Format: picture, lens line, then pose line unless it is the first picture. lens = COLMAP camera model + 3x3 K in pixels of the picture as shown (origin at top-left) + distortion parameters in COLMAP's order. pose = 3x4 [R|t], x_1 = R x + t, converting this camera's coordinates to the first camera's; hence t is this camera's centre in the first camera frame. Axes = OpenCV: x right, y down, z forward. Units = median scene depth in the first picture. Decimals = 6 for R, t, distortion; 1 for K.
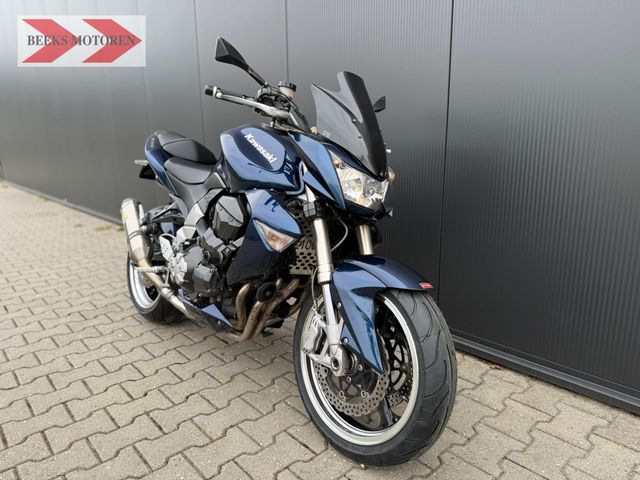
lens RADIAL K [[448.9, 0, 328.0], [0, 448.9, 237.1], [0, 0, 1]] dist [0.005421, -0.000839]
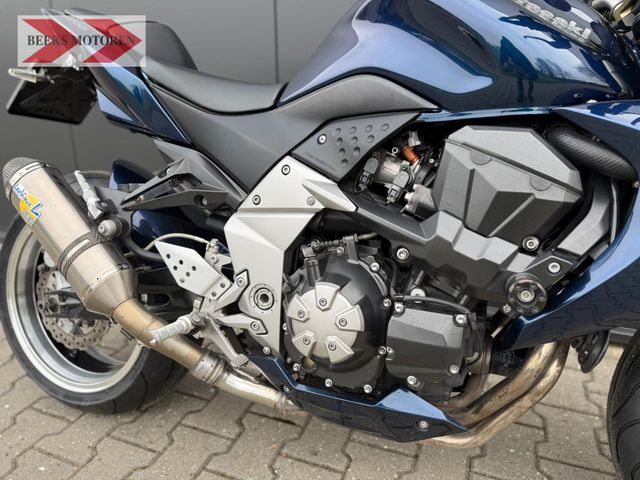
lens RADIAL K [[448.9, 0, 328.0], [0, 448.9, 237.1], [0, 0, 1]] dist [0.005421, -0.000839]
pose [[0.903080, -0.119804, 0.412425, -0.477667], [0.083428, 0.990948, 0.105175, -0.044205], [-0.421292, -0.060574, 0.904900, 0.656699]]
